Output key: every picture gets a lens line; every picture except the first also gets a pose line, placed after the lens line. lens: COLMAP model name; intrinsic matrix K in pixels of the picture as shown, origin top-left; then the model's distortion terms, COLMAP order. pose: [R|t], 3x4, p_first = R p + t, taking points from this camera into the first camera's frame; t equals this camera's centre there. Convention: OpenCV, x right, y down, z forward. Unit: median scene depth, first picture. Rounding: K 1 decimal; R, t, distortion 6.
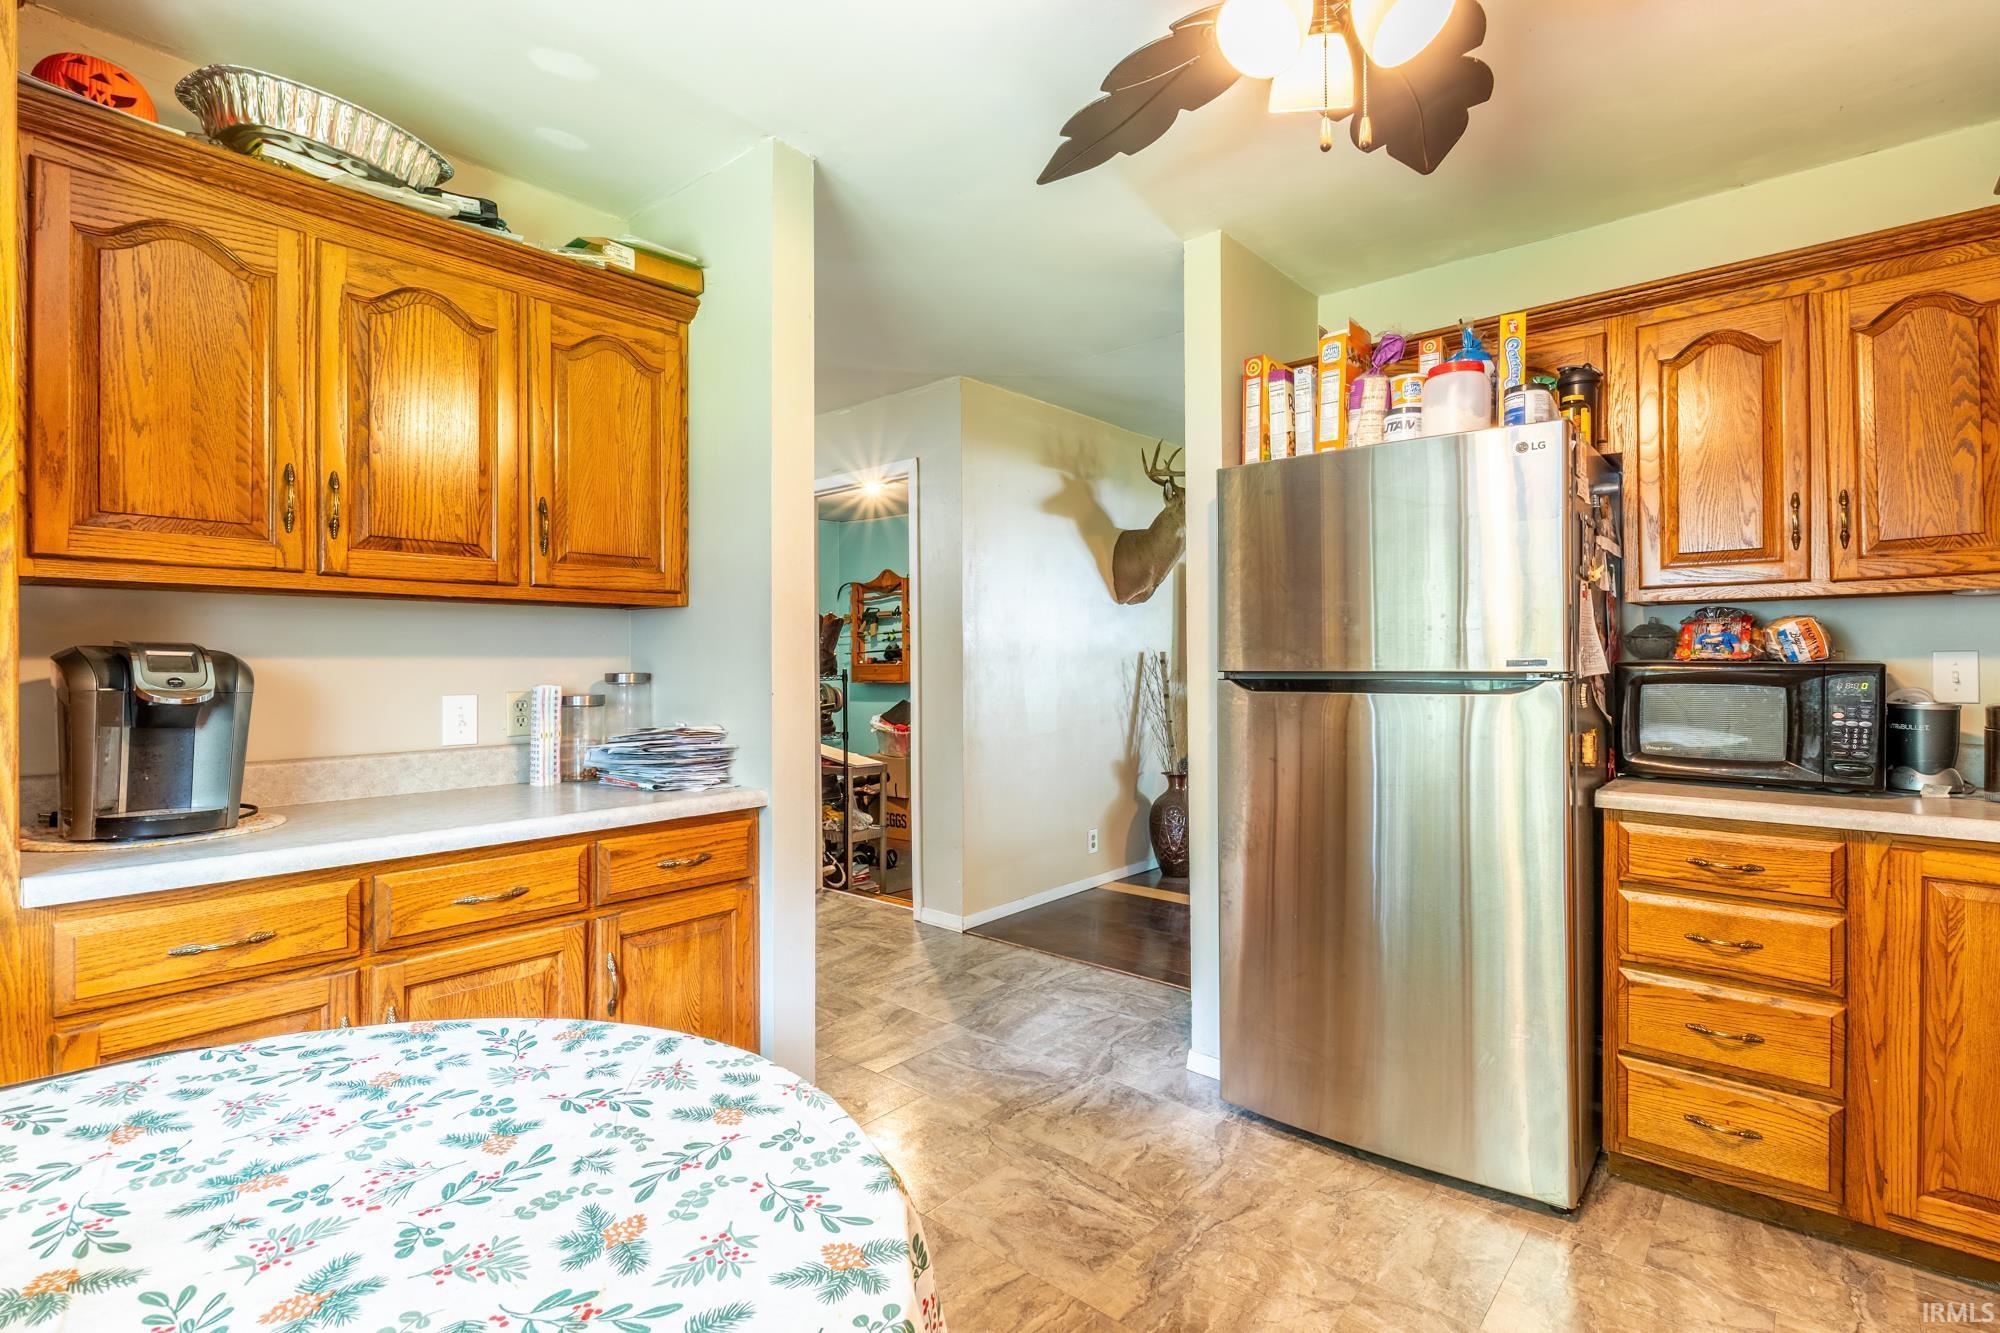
lens RADIAL K [[948.7, 0, 1008.2], [0, 948.7, 653.0], [0, 0, 1]] dist [-0.000583, -0.000006]
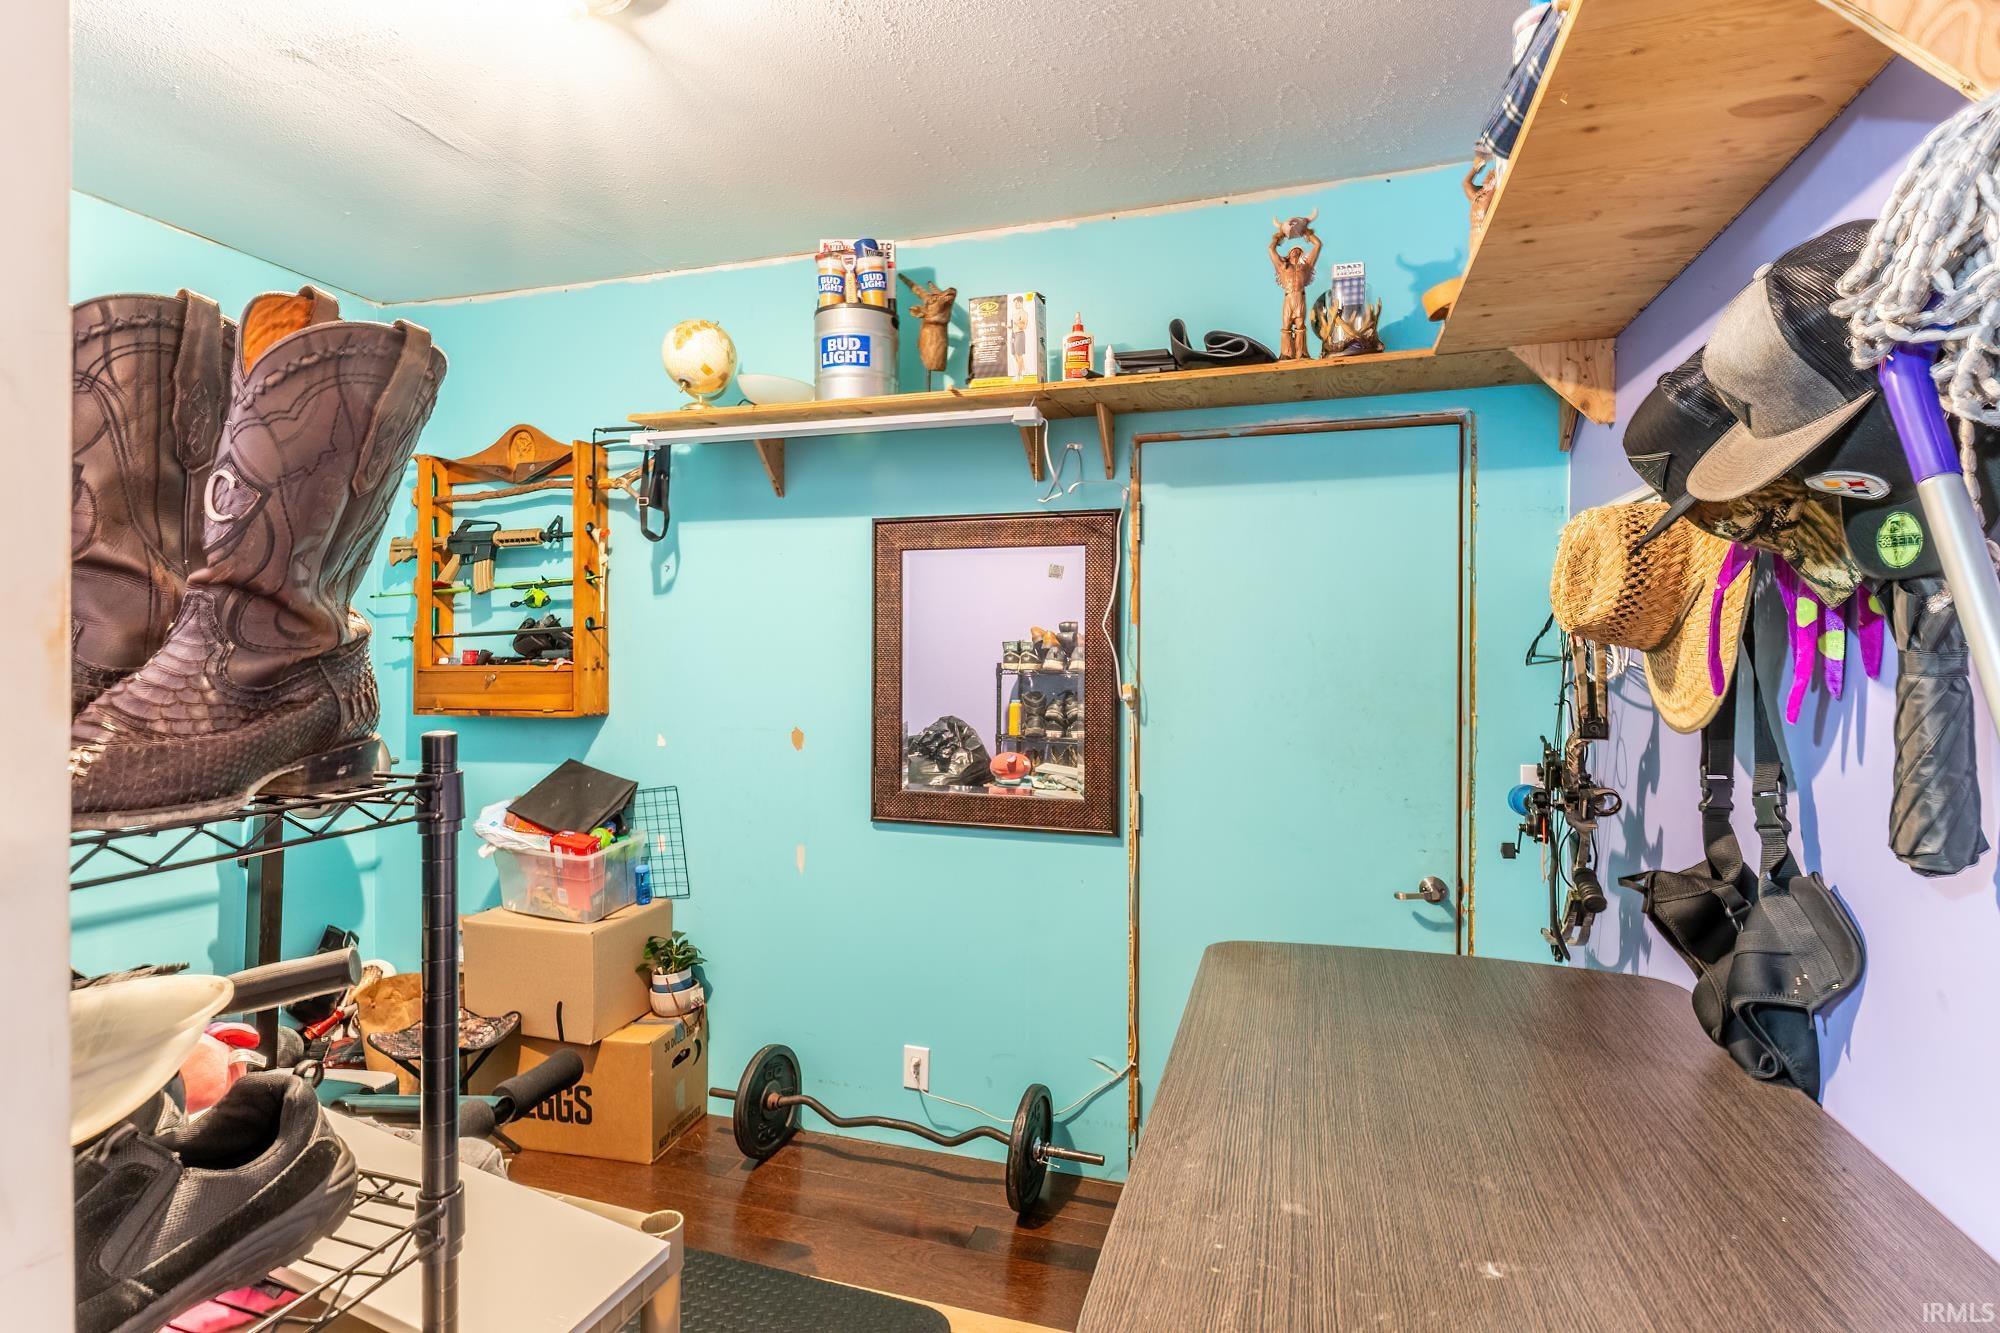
lens RADIAL K [[948.7, 0, 1008.2], [0, 948.7, 653.0], [0, 0, 1]] dist [-0.000583, -0.000006]
pose [[0.914873, 0.010531, 0.403605, -0.102474], [-0.012482, 0.999920, 0.002202, 0.002695], [-0.403549, -0.007052, 0.914931, 0.564923]]
